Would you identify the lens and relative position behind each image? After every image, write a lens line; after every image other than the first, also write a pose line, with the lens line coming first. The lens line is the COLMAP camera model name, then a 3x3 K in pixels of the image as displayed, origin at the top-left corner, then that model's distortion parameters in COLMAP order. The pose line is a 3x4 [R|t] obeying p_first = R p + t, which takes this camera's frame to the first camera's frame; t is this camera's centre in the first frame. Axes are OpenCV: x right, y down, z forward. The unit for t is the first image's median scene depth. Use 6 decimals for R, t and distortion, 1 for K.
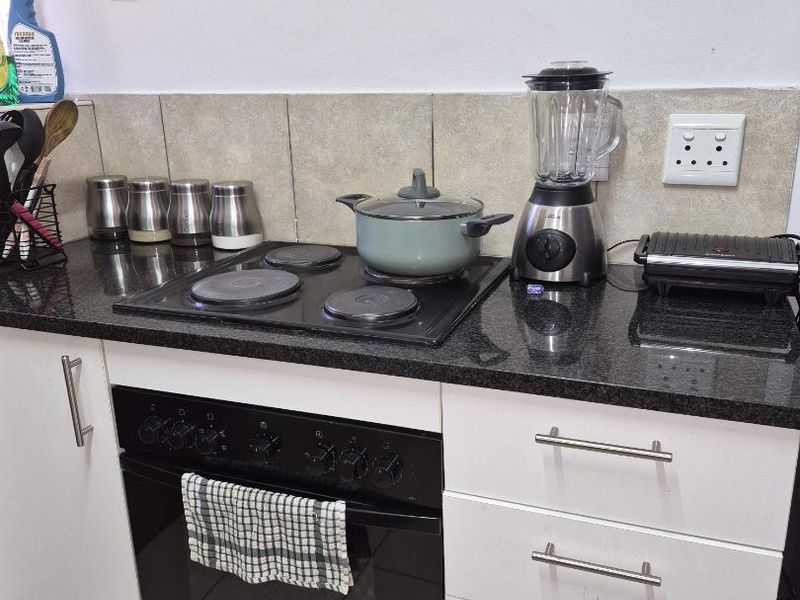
lens RADIAL K [[742.3, 0, 400.2], [0, 742.3, 304.3], [0, 0, 1]] dist [0.012202, 0.000000]
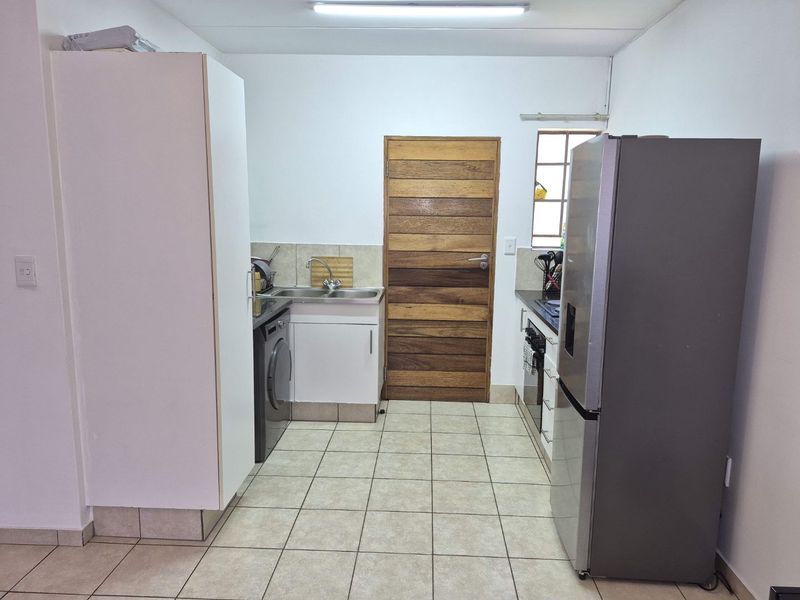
lens RADIAL K [[574.2, 0, 400.5], [0, 574.2, 298.8], [0, 0, 1]] dist [0.005087, -0.014530]
pose [[0.270550, 0.175669, -0.946543, 1.889973], [-0.313248, 0.945770, 0.085990, -0.033330], [0.910318, 0.273238, 0.310906, -0.502887]]
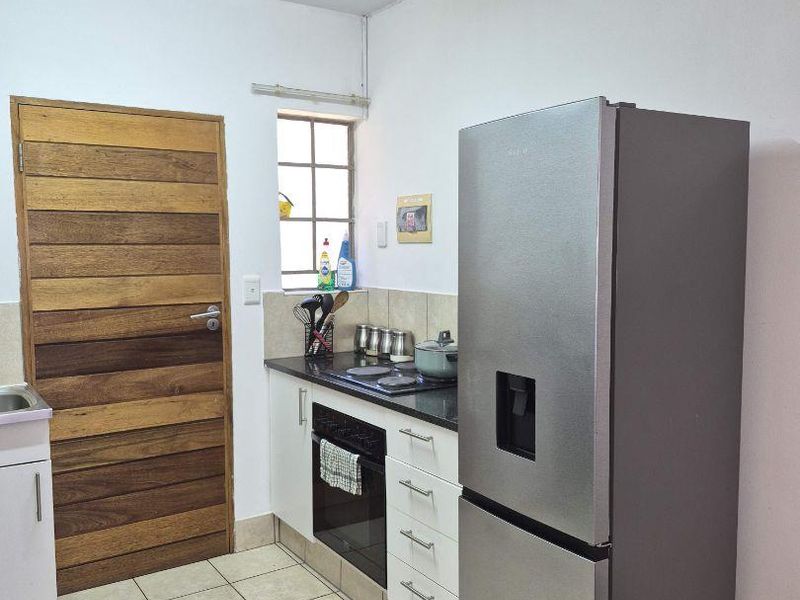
lens RADIAL K [[742.3, 0, 403.6], [0, 742.3, 298.9], [0, 0, 1]] dist [0.012202, 0.000000]
pose [[0.805074, 0.060574, -0.590073, 1.060635], [-0.194095, 0.966911, -0.165558, 0.102070], [0.560520, 0.247816, 0.790193, -0.725801]]
